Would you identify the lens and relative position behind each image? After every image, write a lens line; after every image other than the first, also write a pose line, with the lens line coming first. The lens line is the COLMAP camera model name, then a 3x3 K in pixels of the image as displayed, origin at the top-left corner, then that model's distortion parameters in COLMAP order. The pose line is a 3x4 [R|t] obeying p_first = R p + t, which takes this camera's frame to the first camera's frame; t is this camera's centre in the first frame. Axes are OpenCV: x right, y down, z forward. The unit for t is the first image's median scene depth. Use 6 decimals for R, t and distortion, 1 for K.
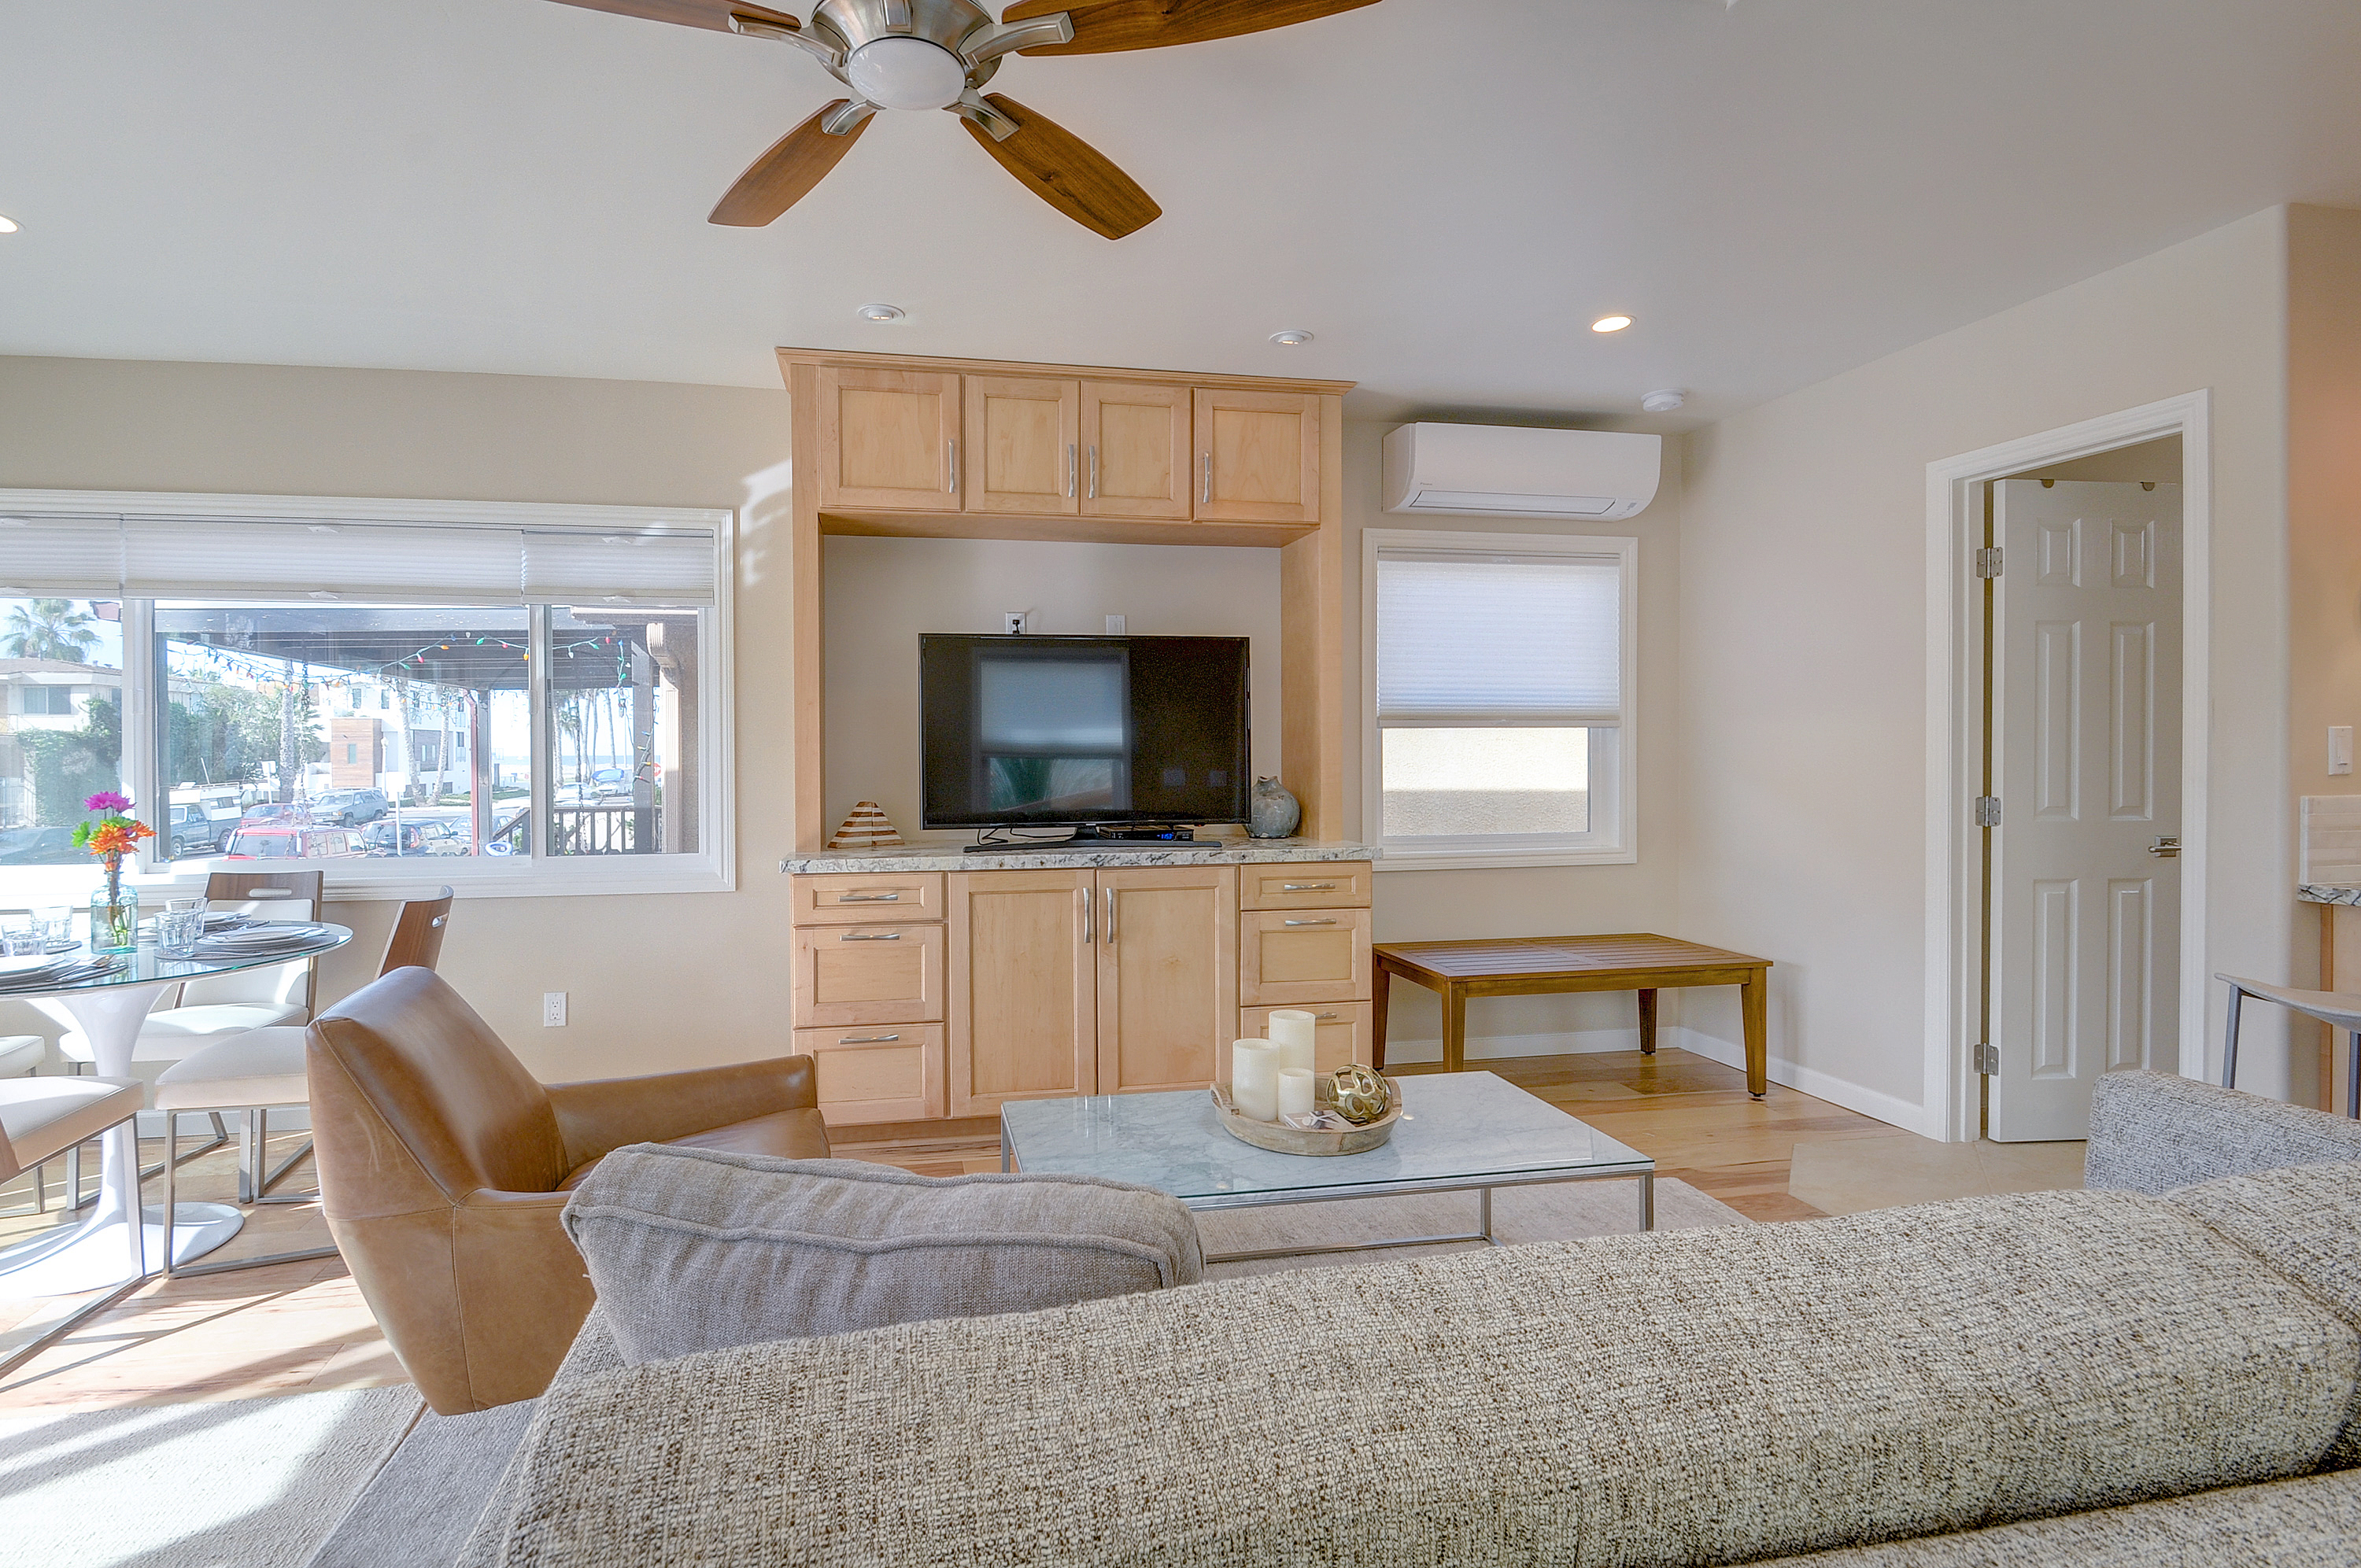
lens RADIAL K [[1043.3, 0, 1172.6], [0, 1043.3, 760.6], [0, 0, 1]] dist [-0.015297, -0.000496]
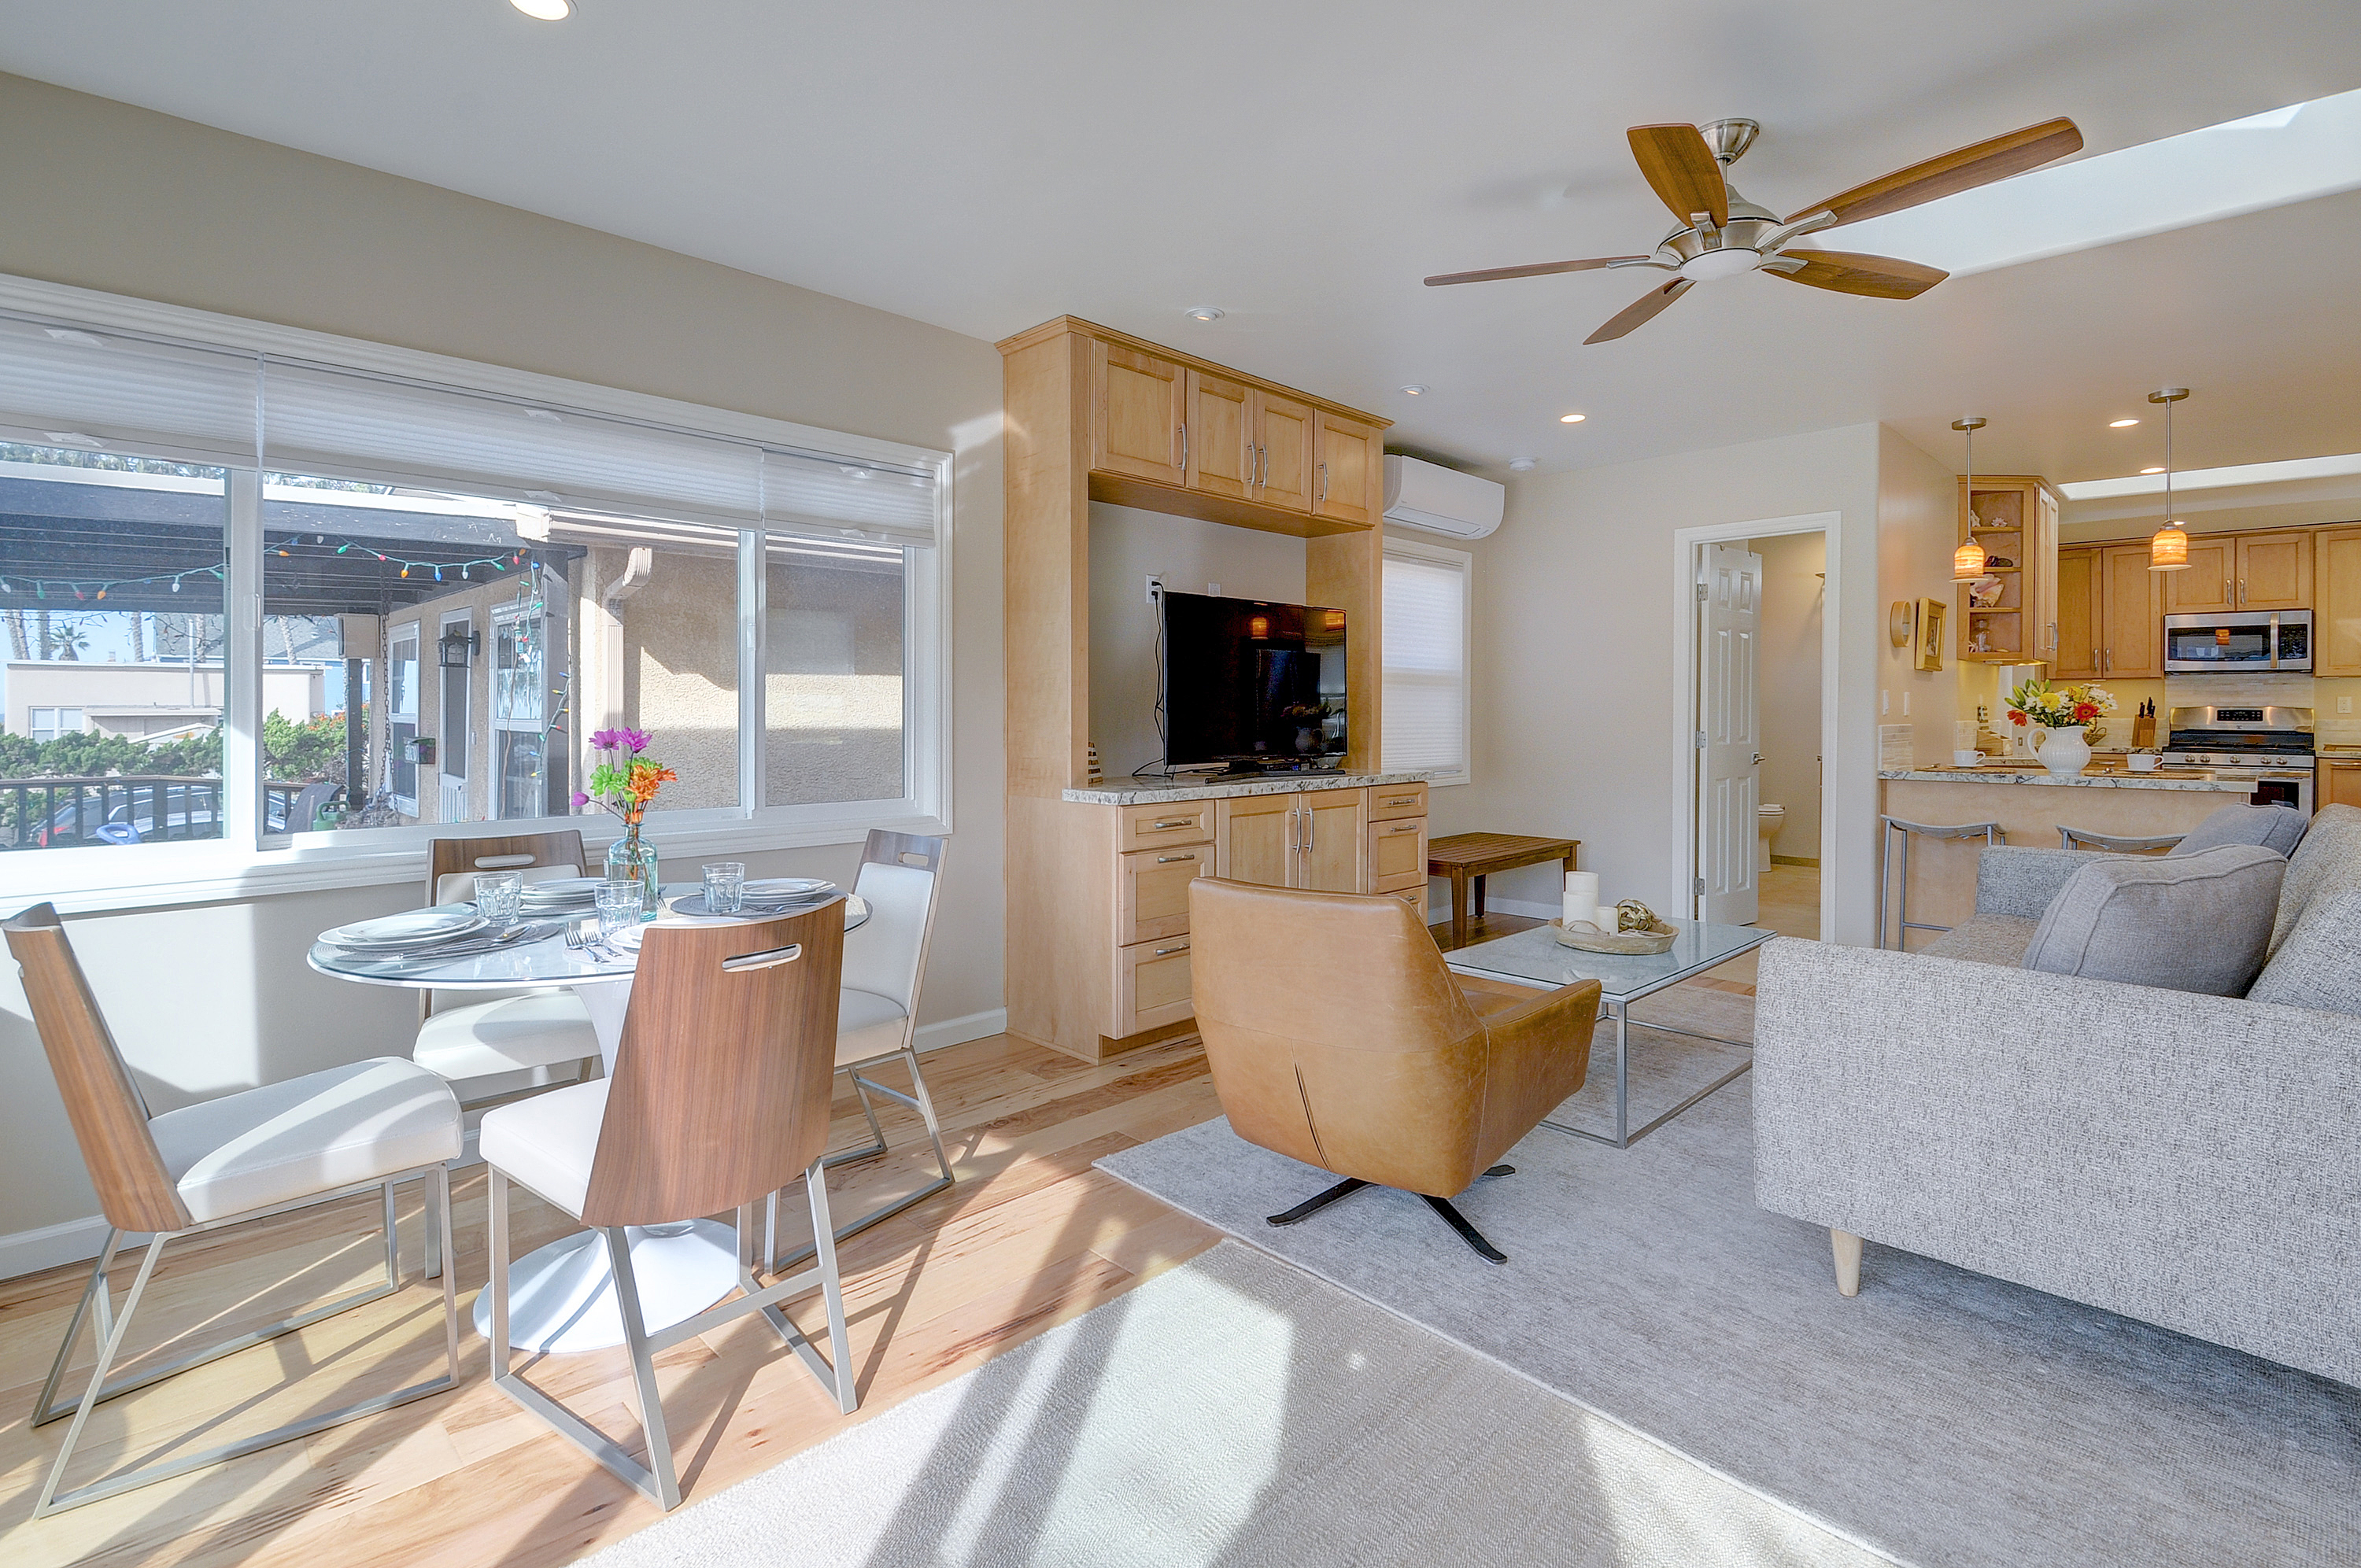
lens RADIAL K [[1033.9, 0, 1180.6], [0, 1033.9, 718.2], [0, 0, 1]] dist [-0.036136, -0.000379]
pose [[0.842414, 0.002340, 0.538826, -0.796004], [-0.000935, 0.999995, -0.002881, 0.017748], [-0.538830, 0.001923, 0.842412, 0.045160]]
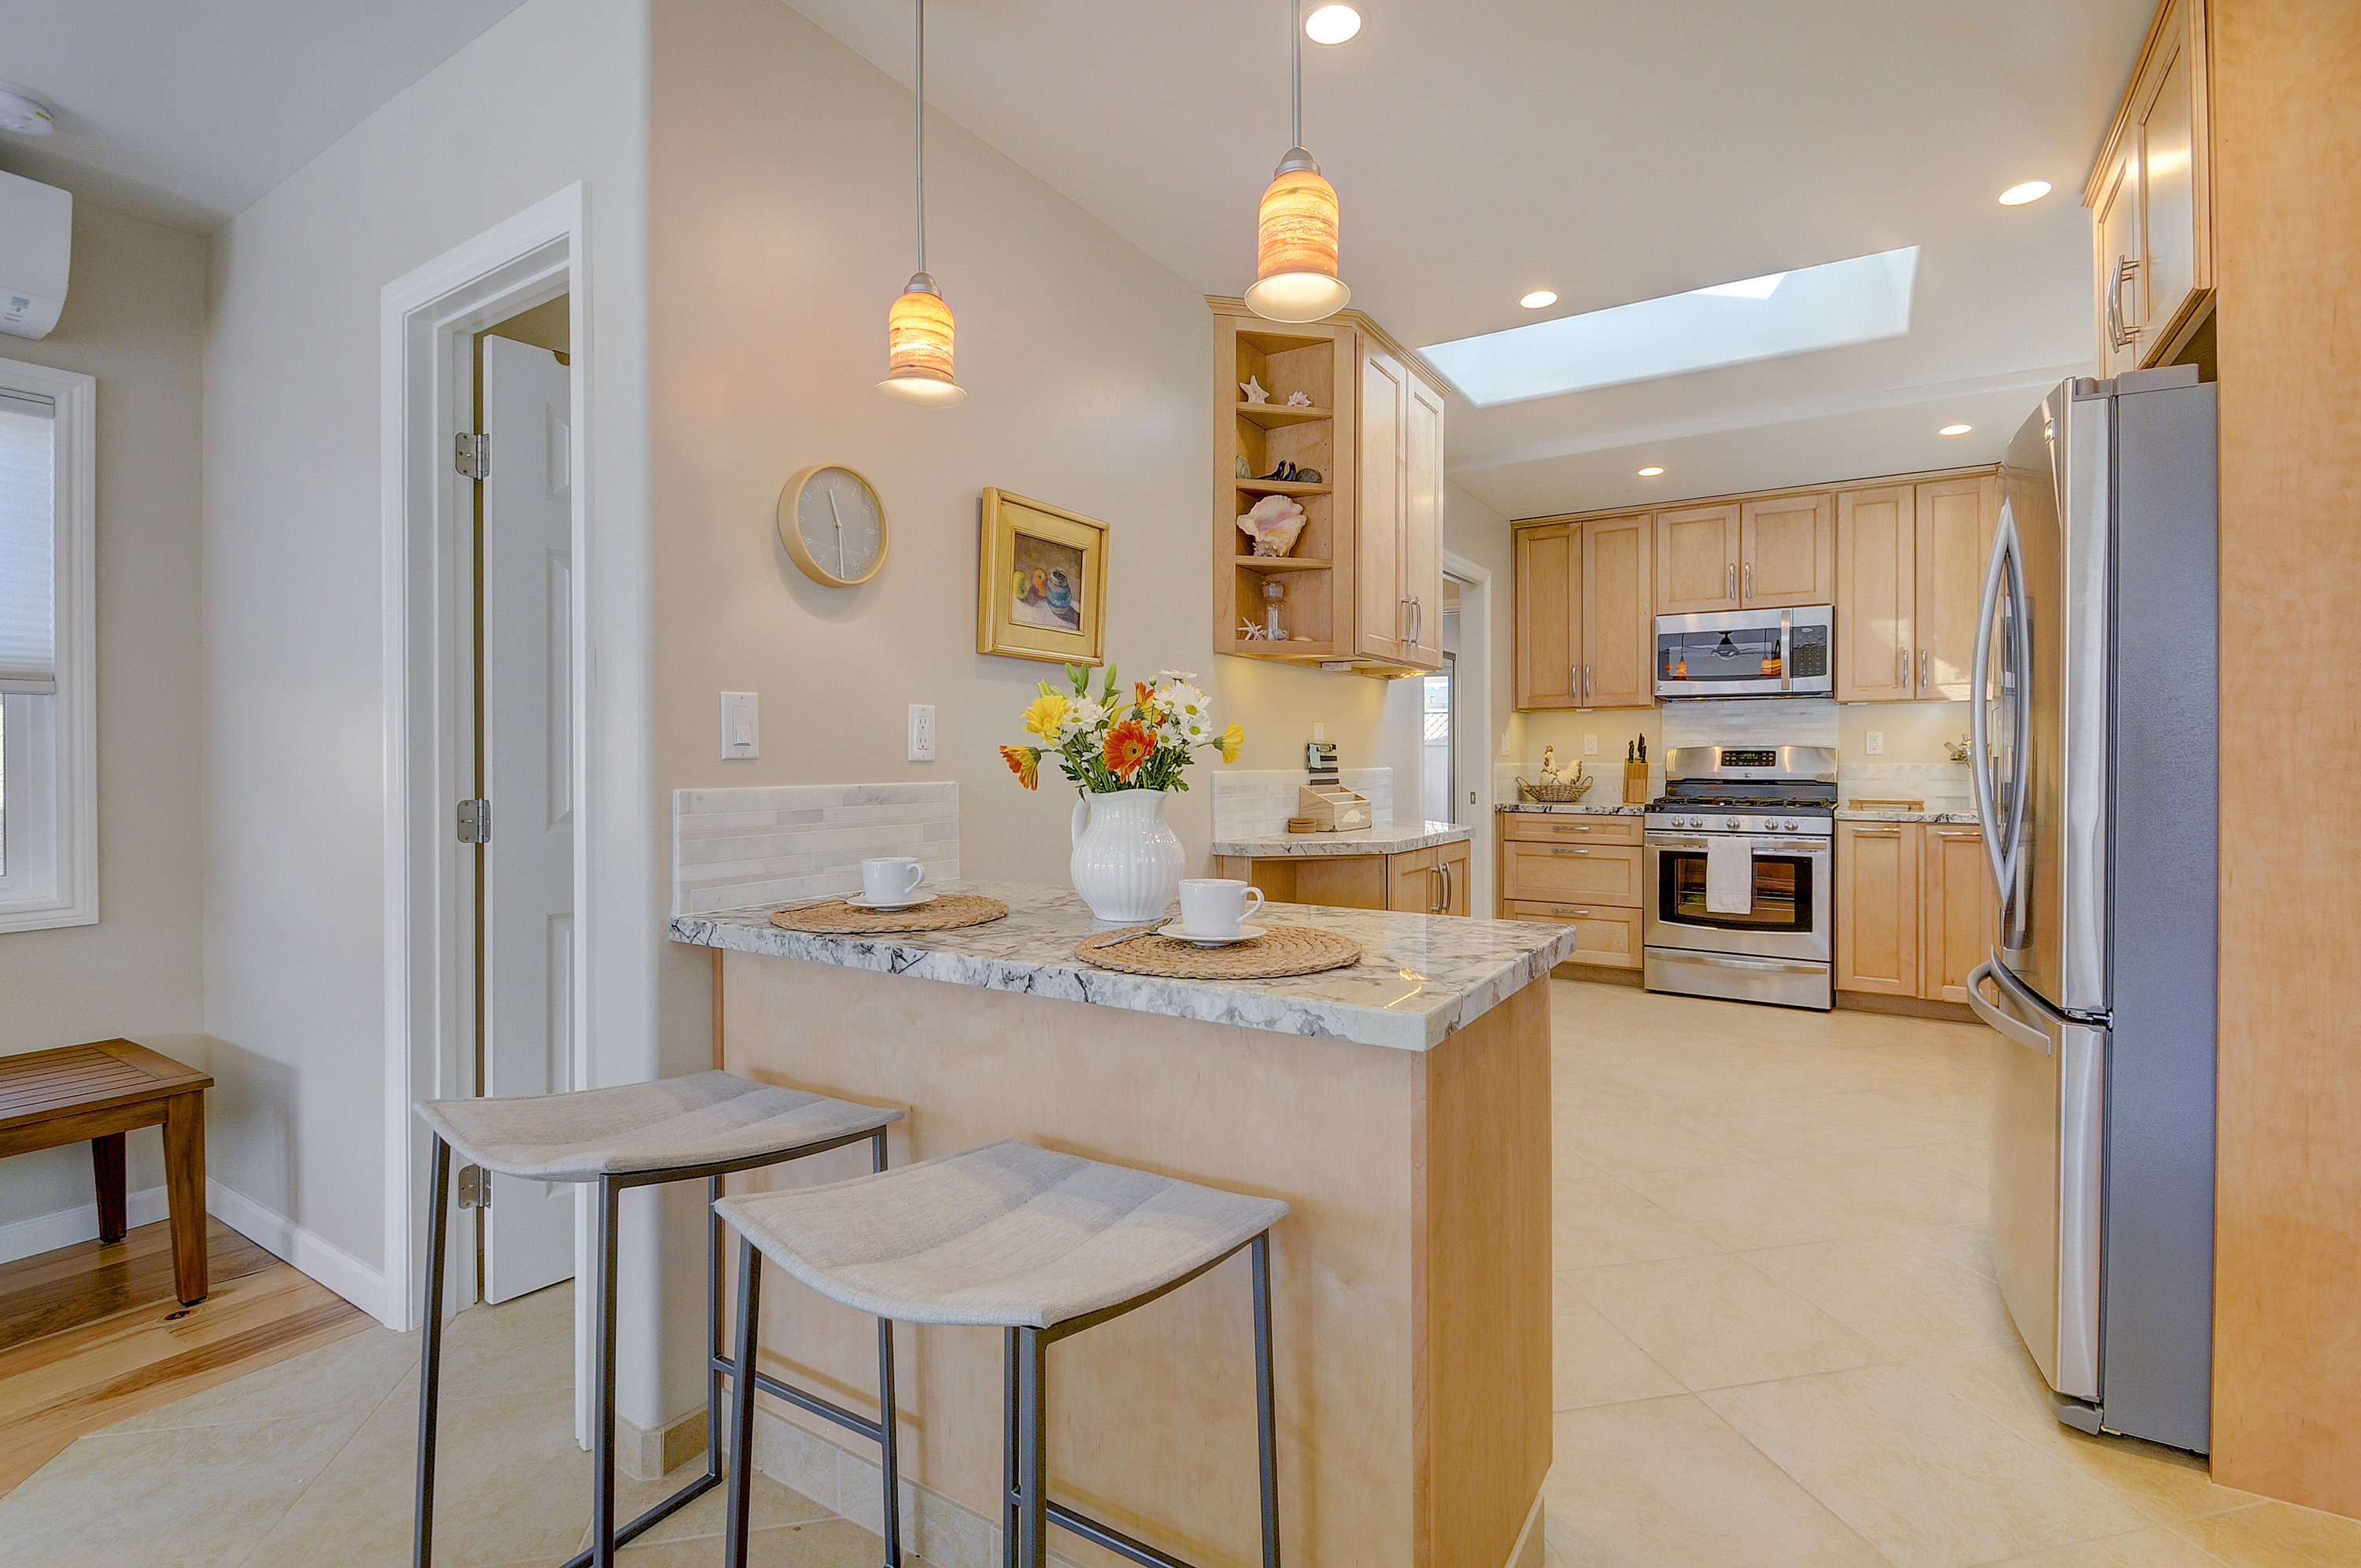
lens RADIAL K [[1057.7, 0, 1172.8], [0, 1057.7, 769.6], [0, 0, 1]] dist [-0.001503, -0.000585]
pose [[0.675005, -0.004162, 0.737801, 0.527036], [0.003897, 0.999990, 0.002076, 0.013871], [-0.737803, 0.001474, 0.675015, 0.174141]]
